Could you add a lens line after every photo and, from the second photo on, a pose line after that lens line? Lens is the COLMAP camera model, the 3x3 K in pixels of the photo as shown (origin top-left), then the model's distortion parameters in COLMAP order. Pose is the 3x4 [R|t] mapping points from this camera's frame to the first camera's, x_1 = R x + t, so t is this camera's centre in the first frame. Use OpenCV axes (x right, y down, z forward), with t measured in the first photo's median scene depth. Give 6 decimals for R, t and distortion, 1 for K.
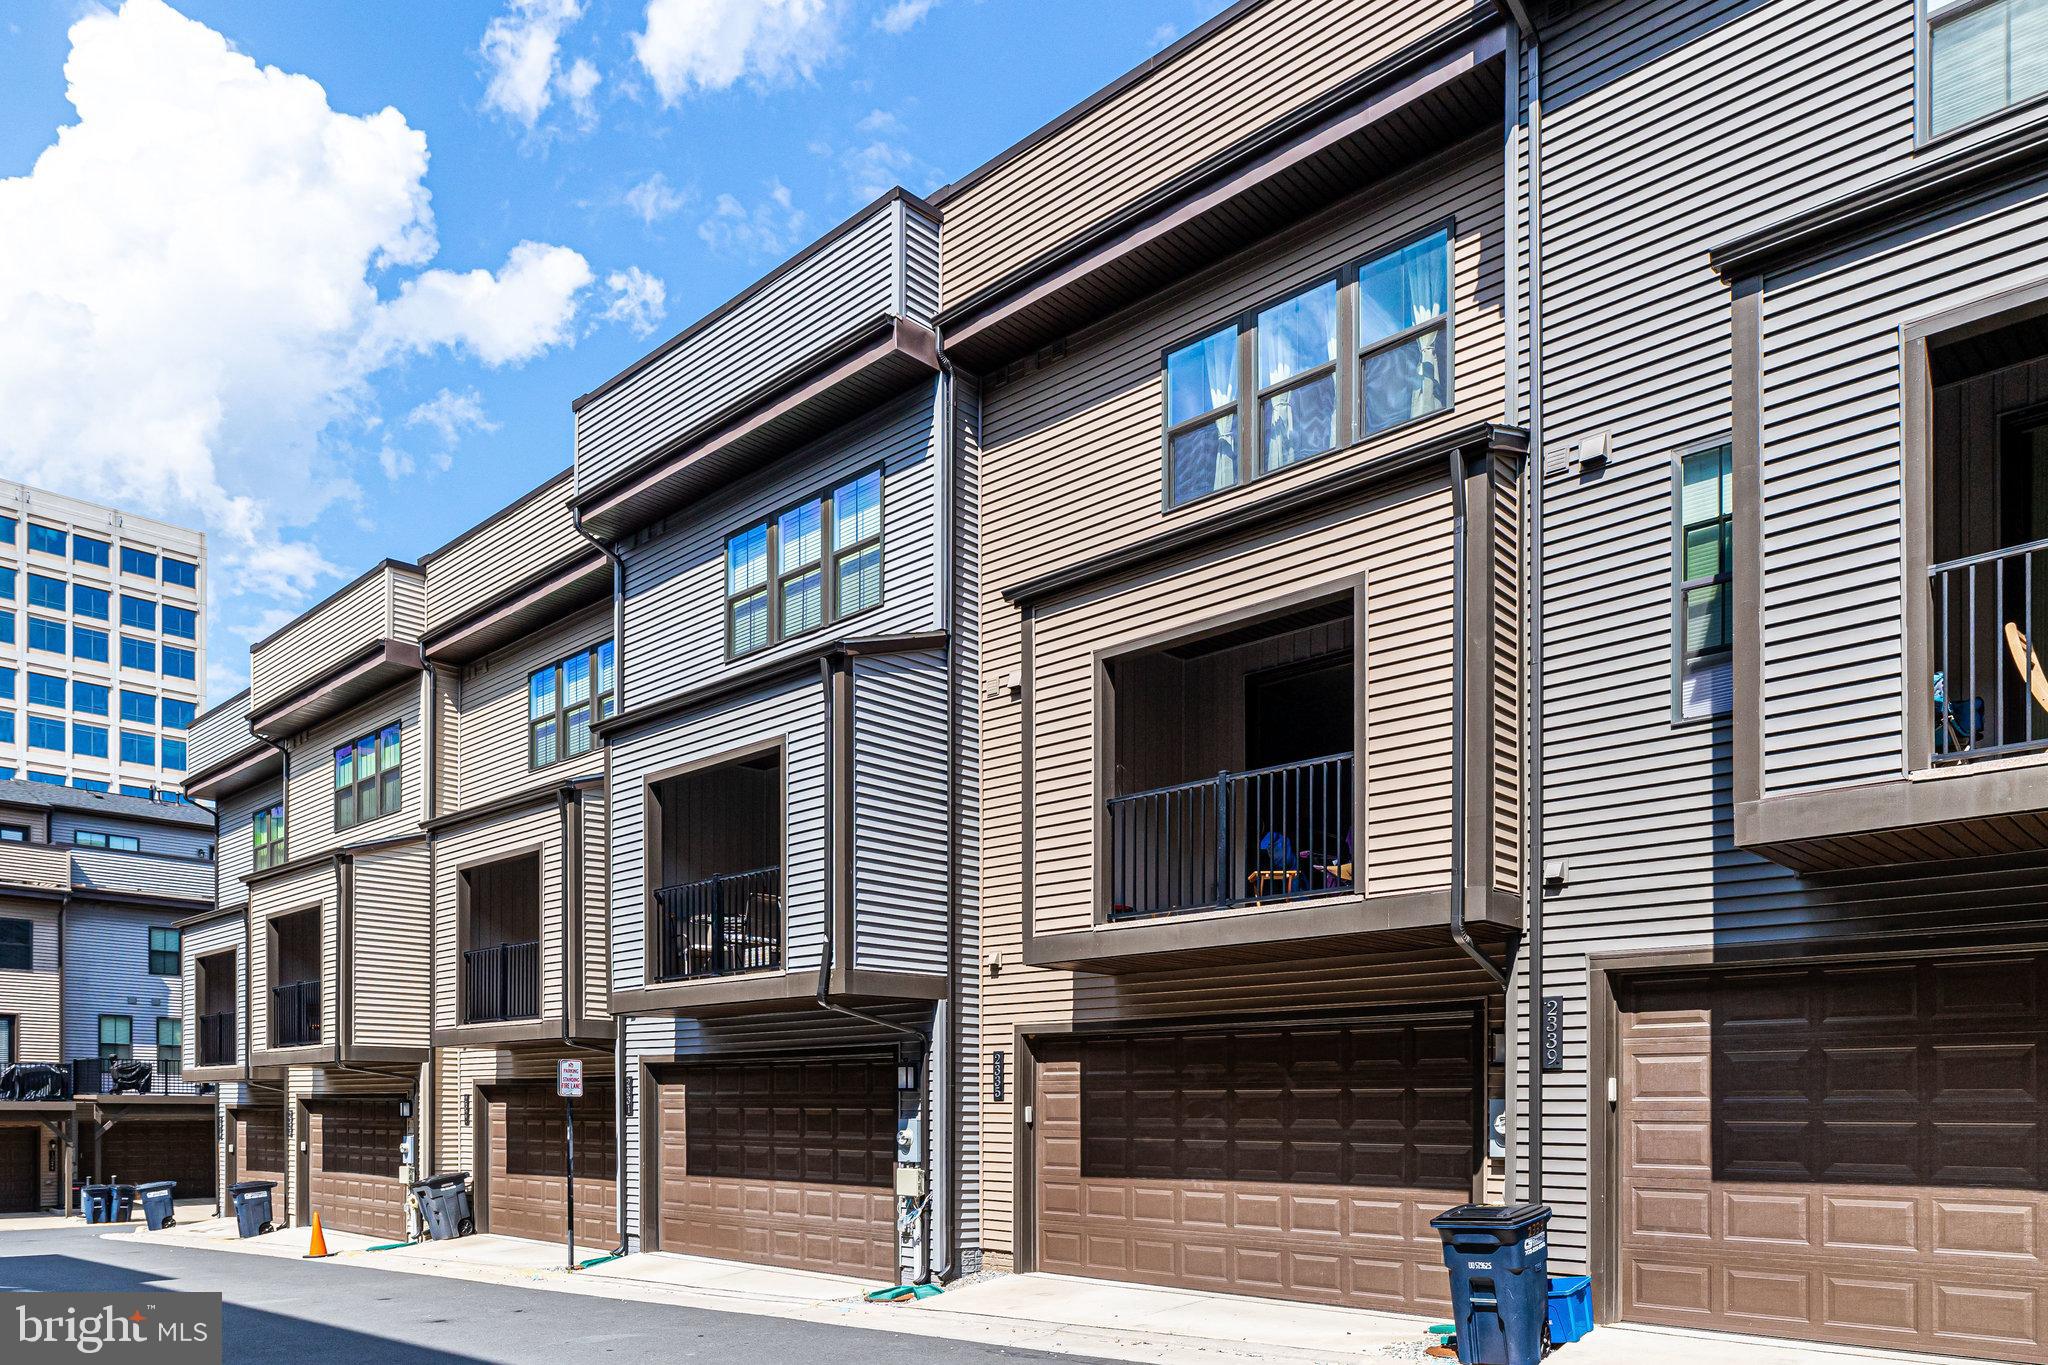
lens RADIAL K [[1404.3, 0, 1026.1], [0, 1404.3, 692.9], [0, 0, 1]] dist [0.002999, 0.003891]
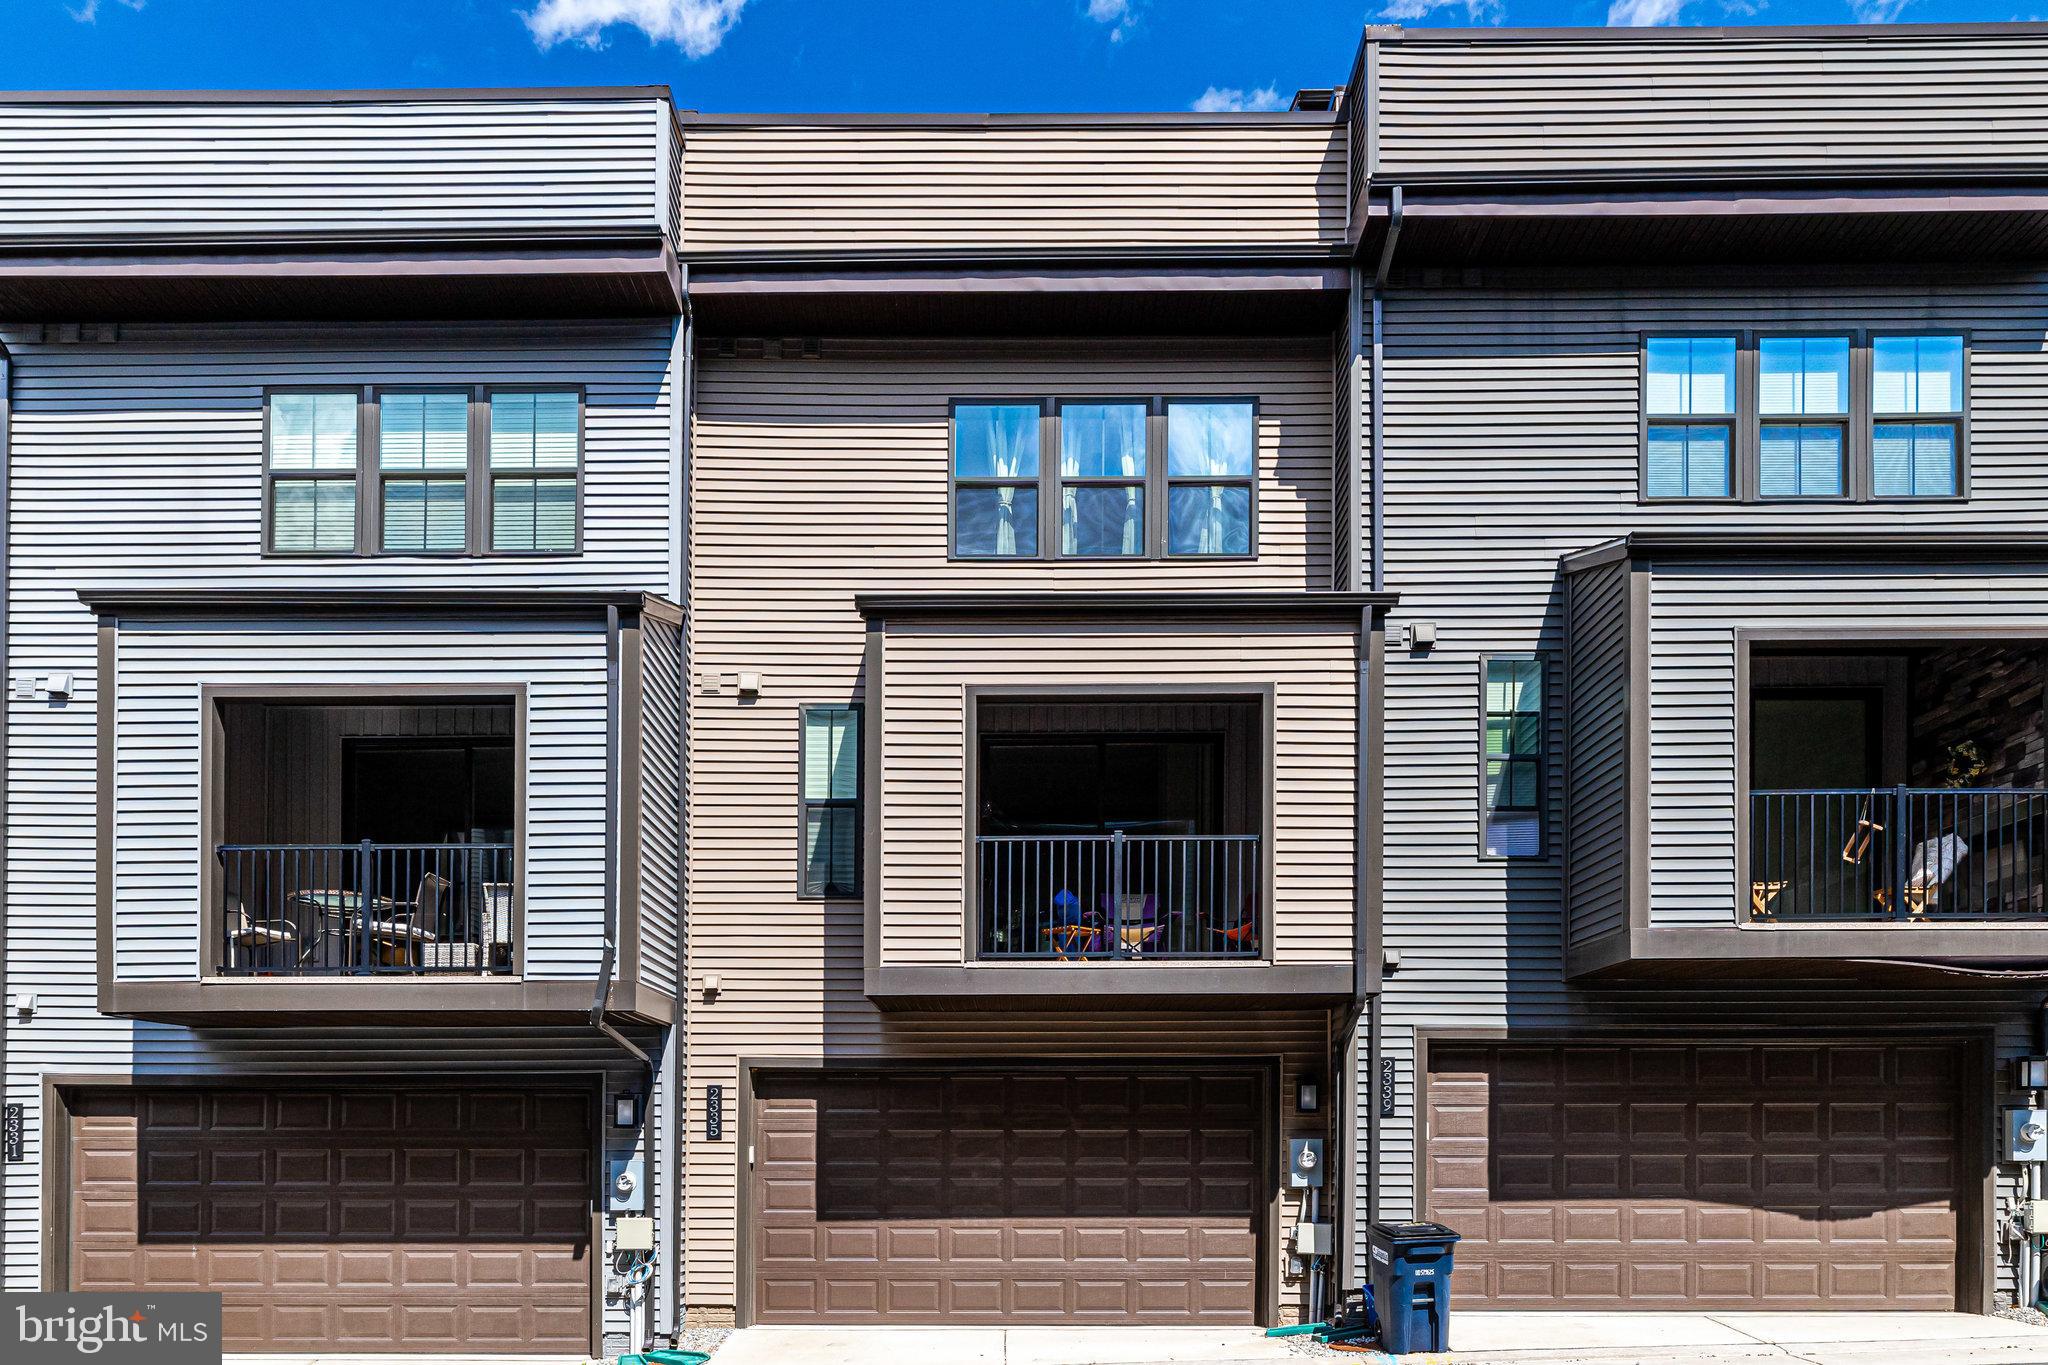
lens RADIAL K [[1356.1, 0, 990.9], [0, 1356.1, 776.8], [0, 0, 1]] dist [0.004773, 0.001384]
pose [[0.715887, 0.186941, 0.672725, -0.590864], [-0.195688, 0.978595, -0.063695, 0.094399], [-0.670232, -0.086046, 0.737146, 0.294706]]
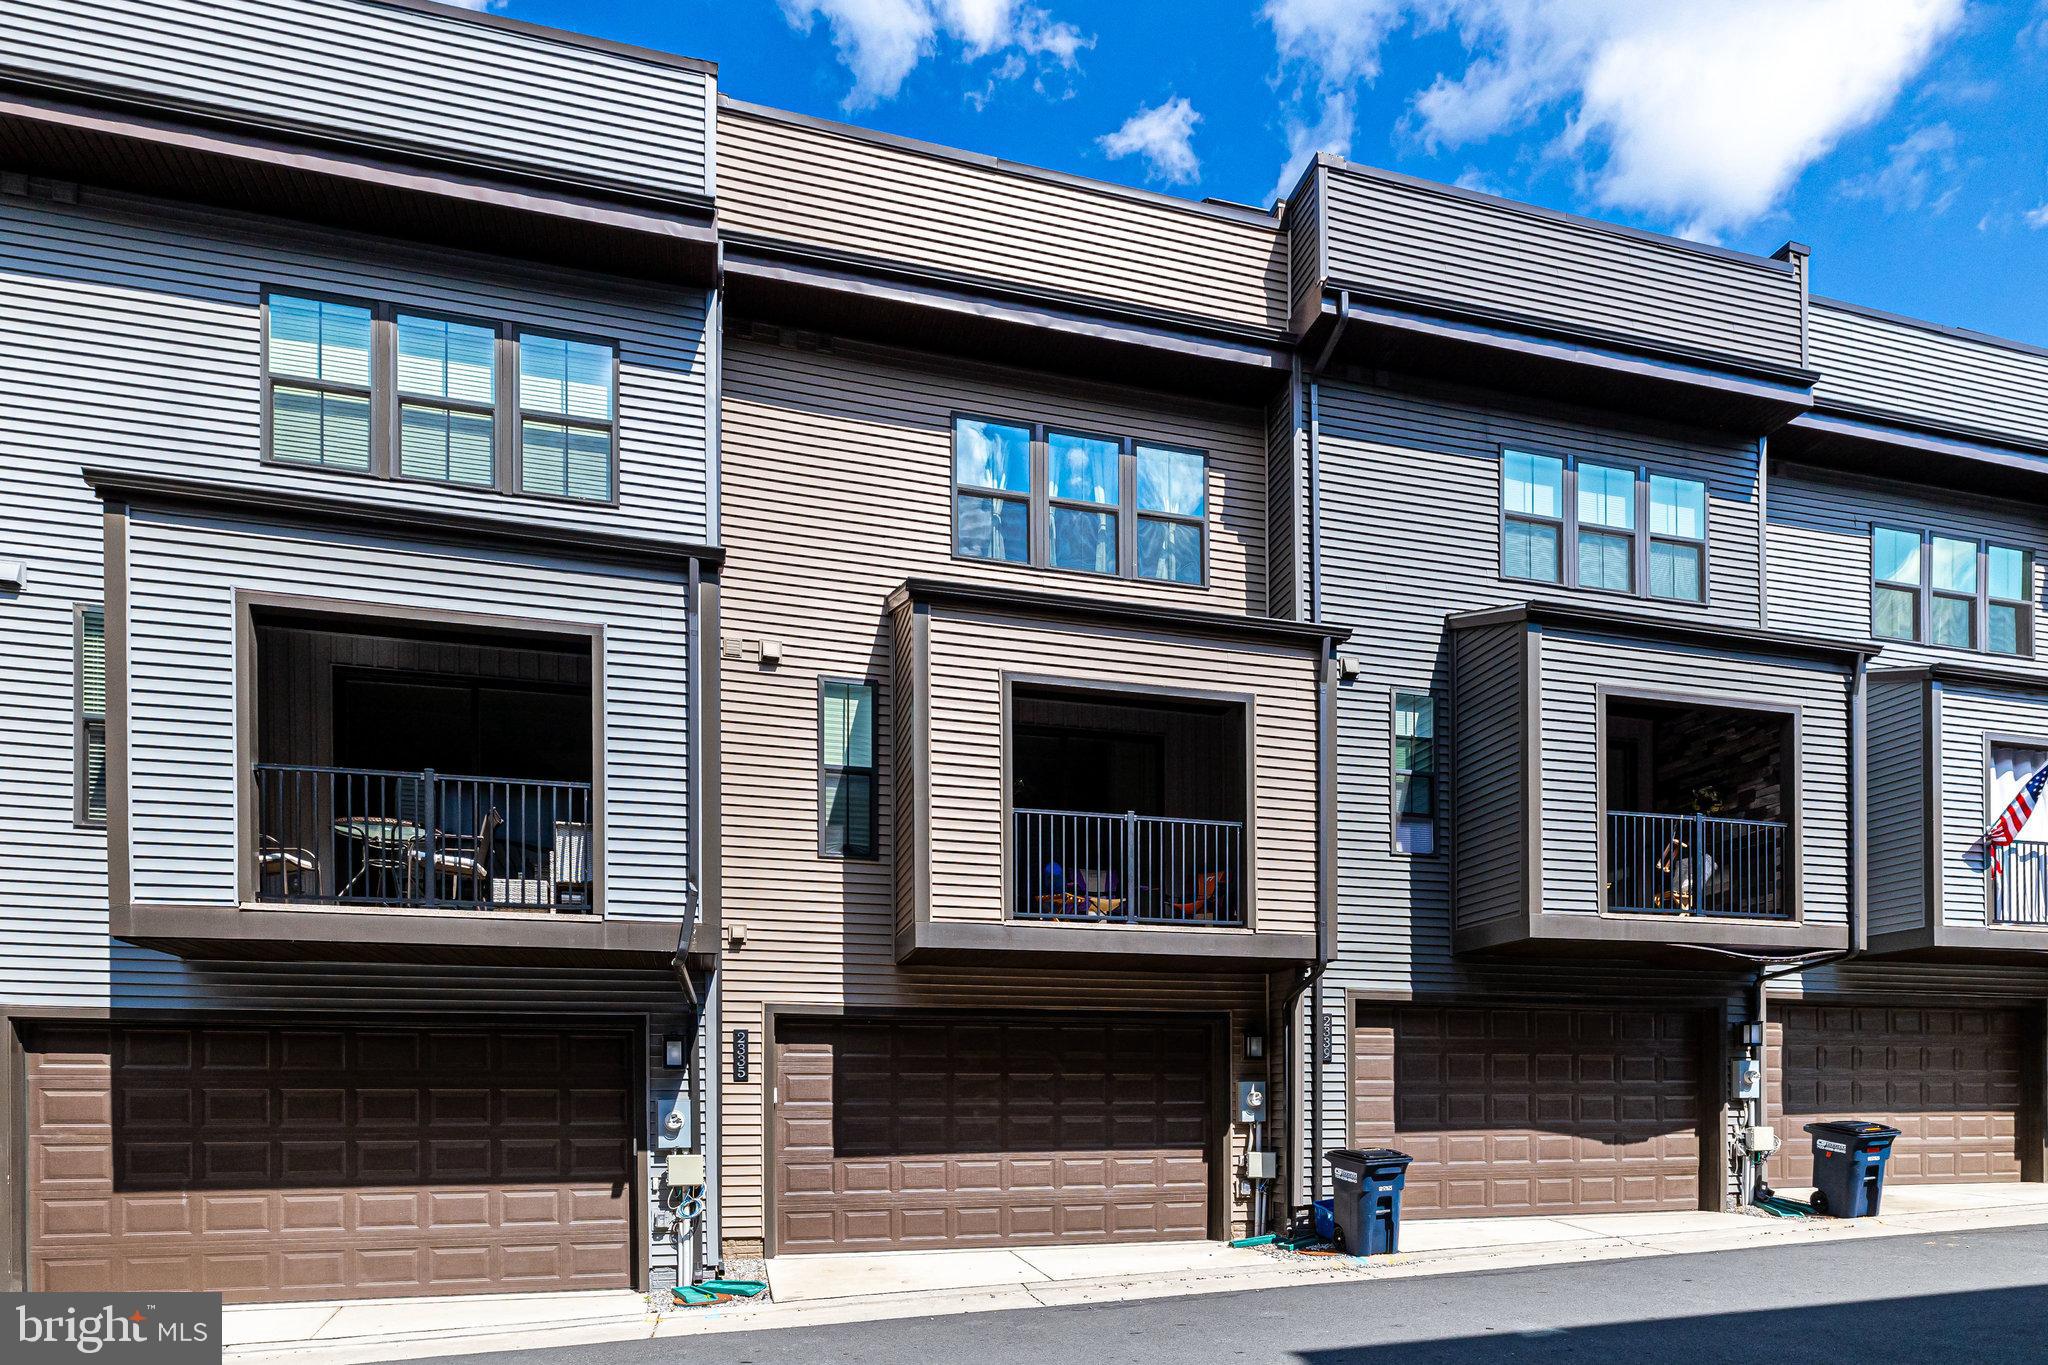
lens RADIAL K [[1181.6, 0, 1020.6], [0, 1181.6, 806.4], [0, 0, 1]] dist [0.003949, 0.000715]
pose [[0.493257, 0.215757, 0.842702, -0.720214], [-0.239076, 0.965071, -0.107149, 0.172832], [-0.836385, -0.148618, 0.527610, 0.512723]]
